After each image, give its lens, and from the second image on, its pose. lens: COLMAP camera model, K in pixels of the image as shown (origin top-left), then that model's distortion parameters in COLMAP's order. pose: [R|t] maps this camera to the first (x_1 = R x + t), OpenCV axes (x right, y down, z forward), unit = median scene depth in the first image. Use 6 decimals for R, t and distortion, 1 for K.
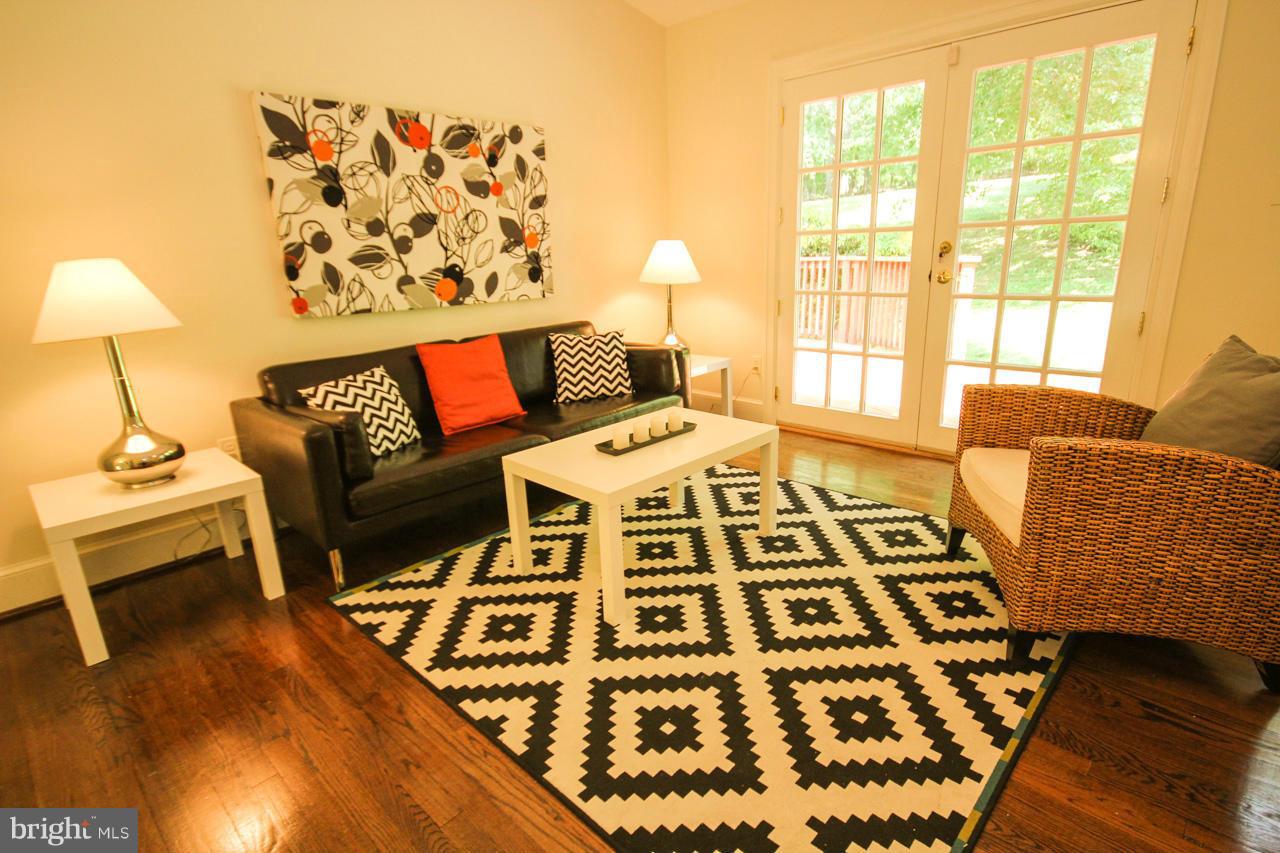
lens RADIAL K [[652.1, 0, 641.7], [0, 652.1, 431.4], [0, 0, 1]] dist [0.016731, -0.002447]
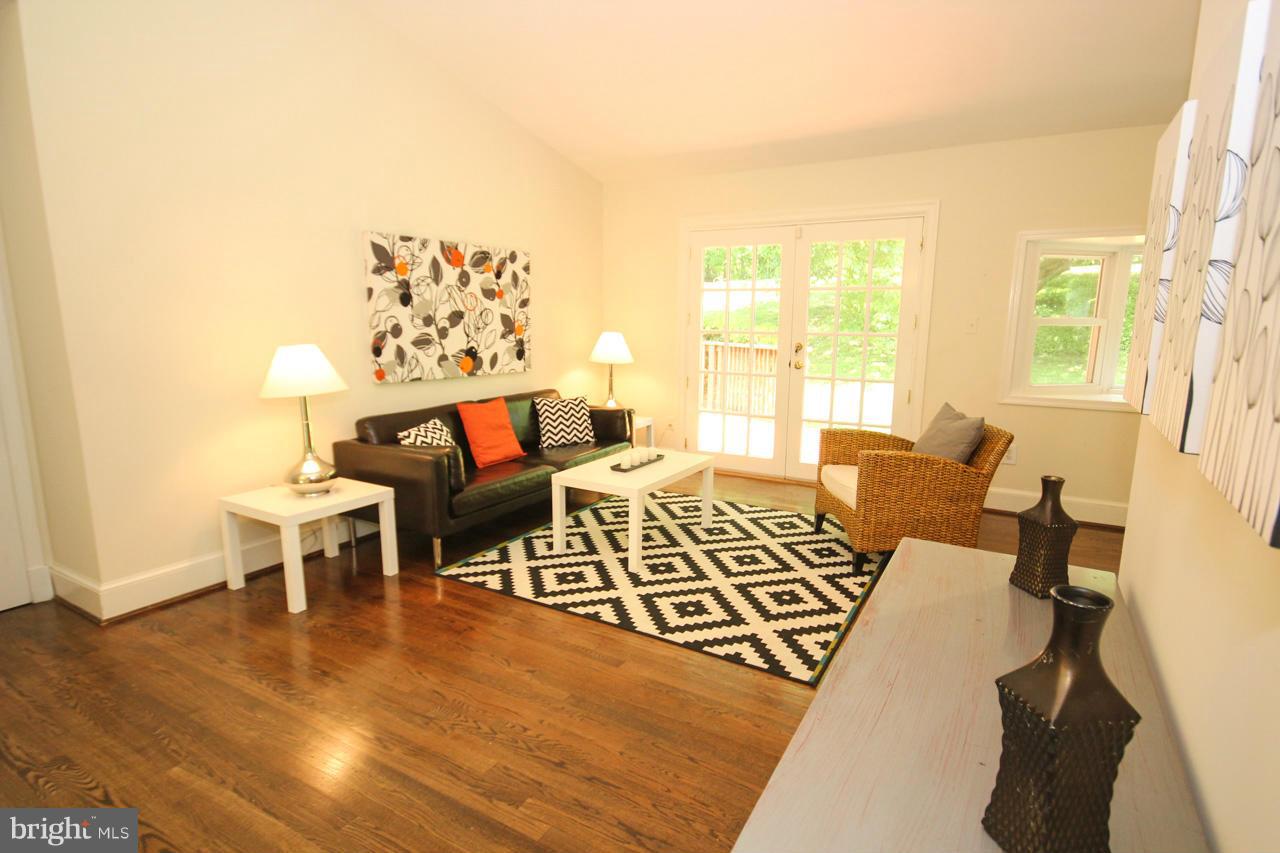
lens RADIAL K [[652.1, 0, 639.9], [0, 652.1, 430.0], [0, 0, 1]] dist [0.016731, -0.002447]
pose [[0.973476, 0.003115, 0.228767, -0.323379], [0.021478, 0.994247, -0.104934, 0.089440], [-0.227778, 0.107064, 0.967809, -0.496160]]
